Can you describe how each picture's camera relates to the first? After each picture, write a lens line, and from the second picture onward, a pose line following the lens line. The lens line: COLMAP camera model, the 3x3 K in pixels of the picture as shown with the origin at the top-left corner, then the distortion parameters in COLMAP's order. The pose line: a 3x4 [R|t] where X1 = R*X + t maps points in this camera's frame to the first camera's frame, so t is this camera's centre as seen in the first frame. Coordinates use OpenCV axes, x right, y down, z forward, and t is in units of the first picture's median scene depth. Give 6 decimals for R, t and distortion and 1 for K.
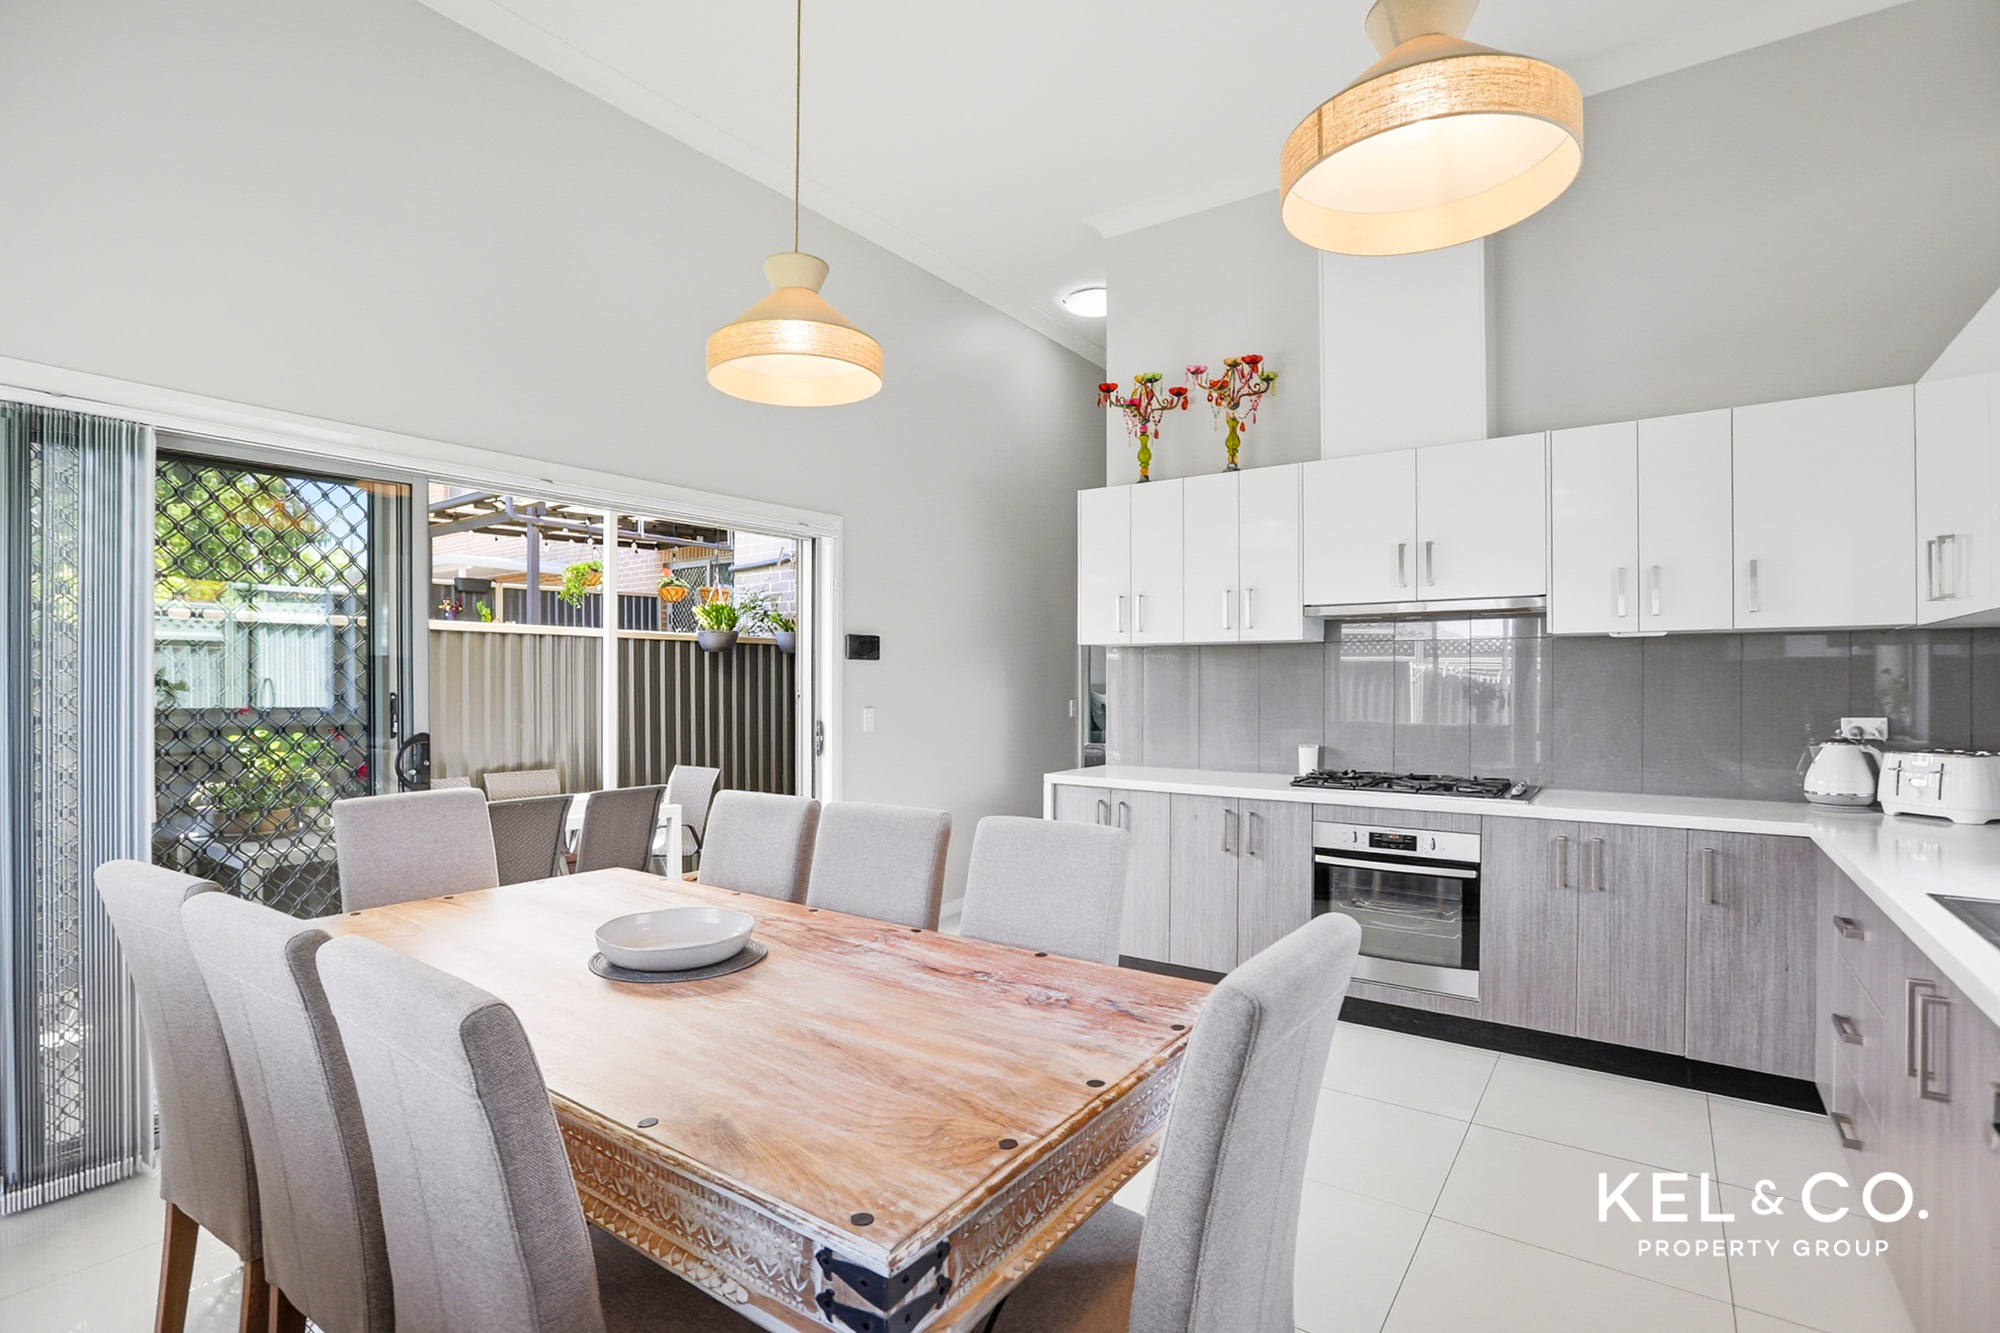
lens RADIAL K [[939.2, 0, 998.2], [0, 939.2, 673.2], [0, 0, 1]] dist [-0.069649, 0.035430]
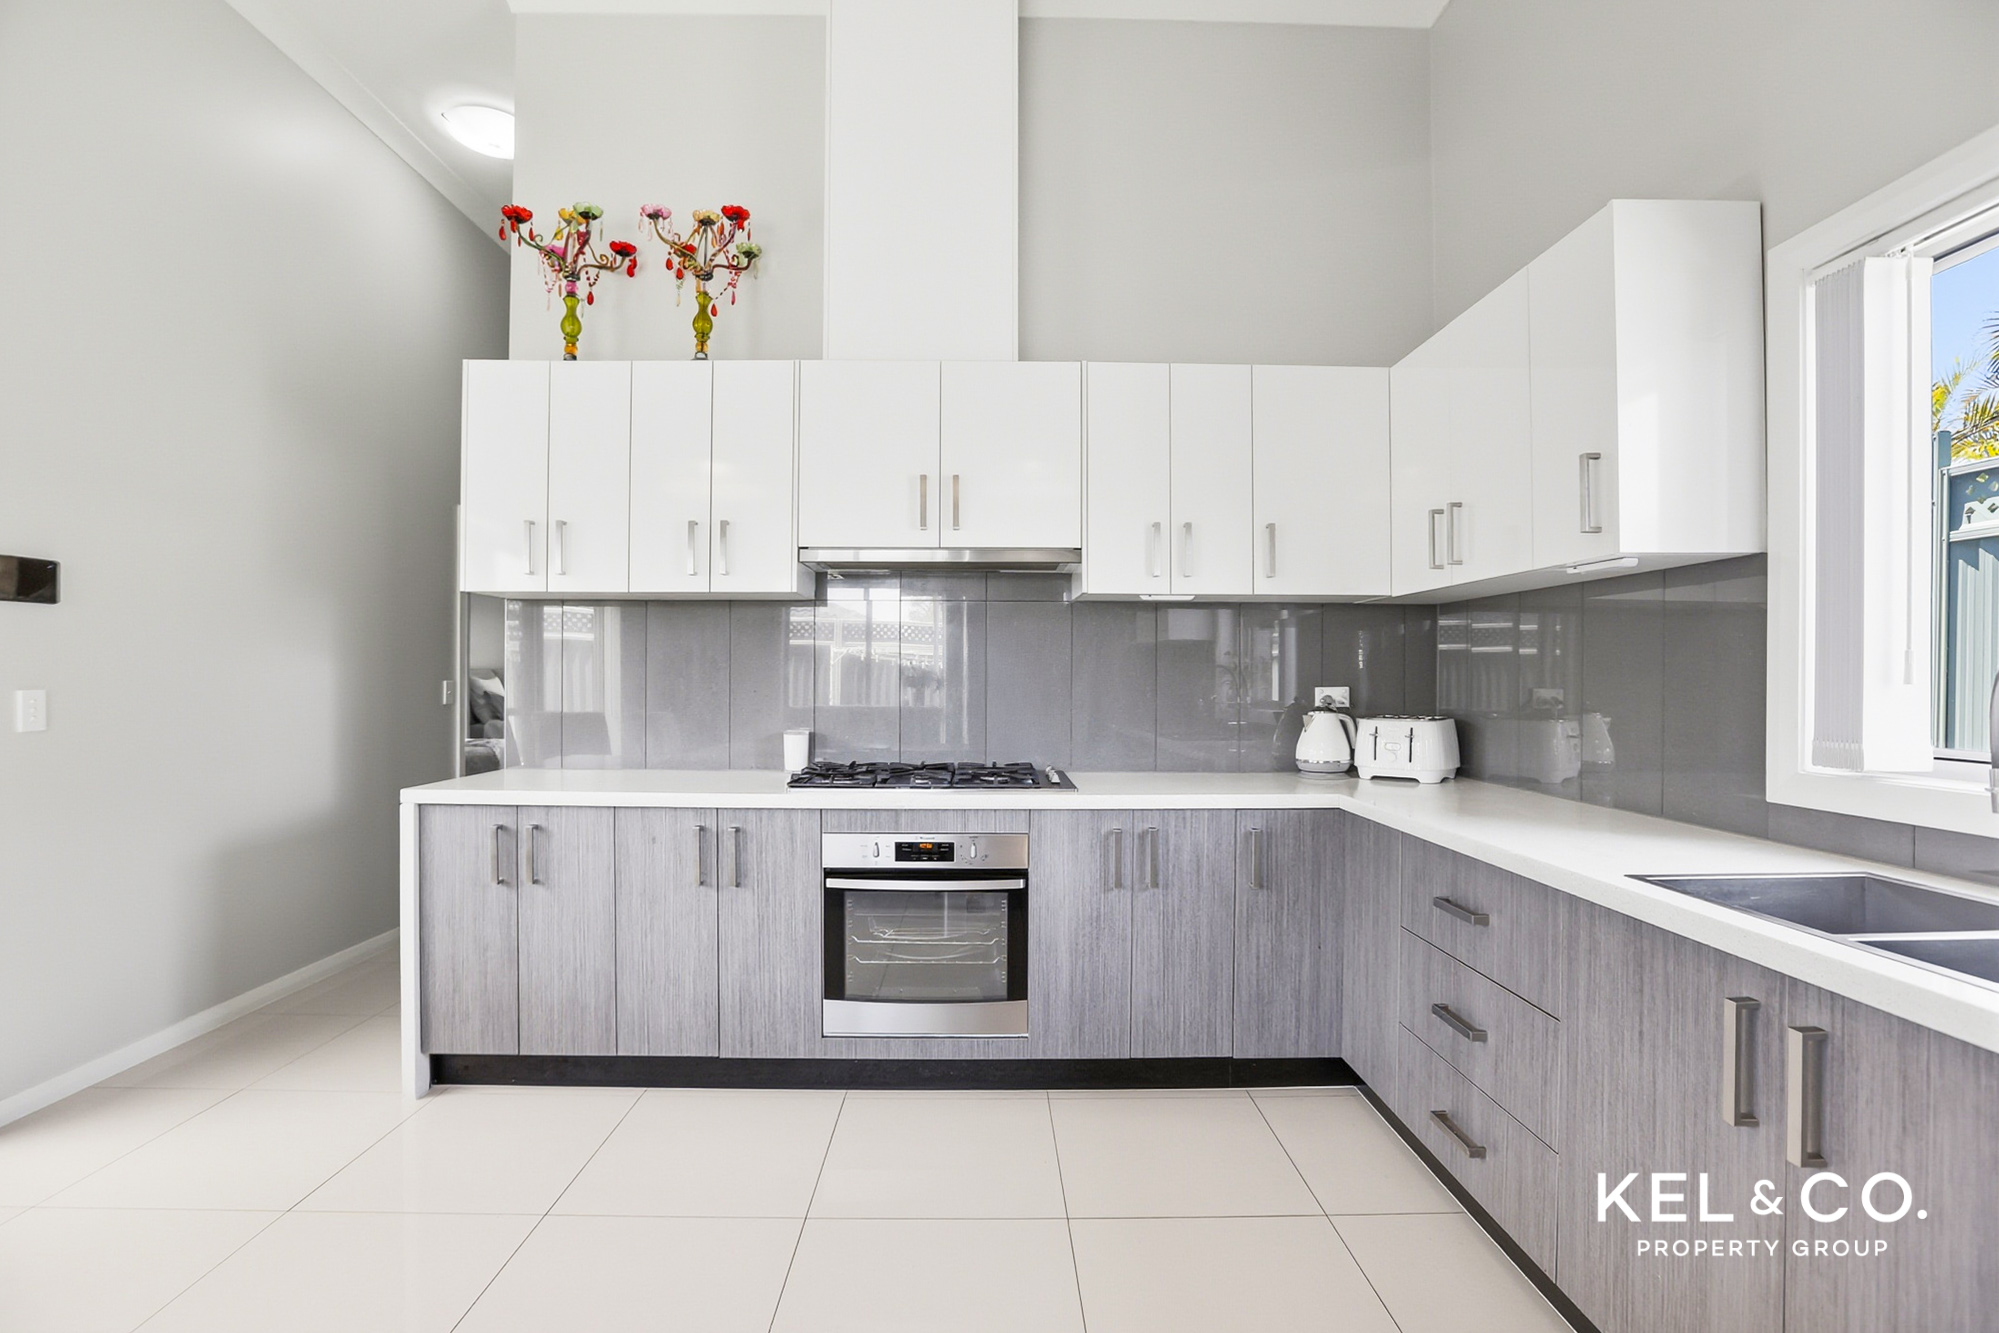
lens RADIAL K [[938.8, 0, 997.7], [0, 938.8, 673.2], [0, 0, 1]] dist [-0.069649, 0.035430]
pose [[0.808912, 0.001556, 0.587927, 0.012203], [-0.007350, 0.999945, 0.007465, 0.023320], [-0.587883, -0.010360, 0.808879, 0.301483]]
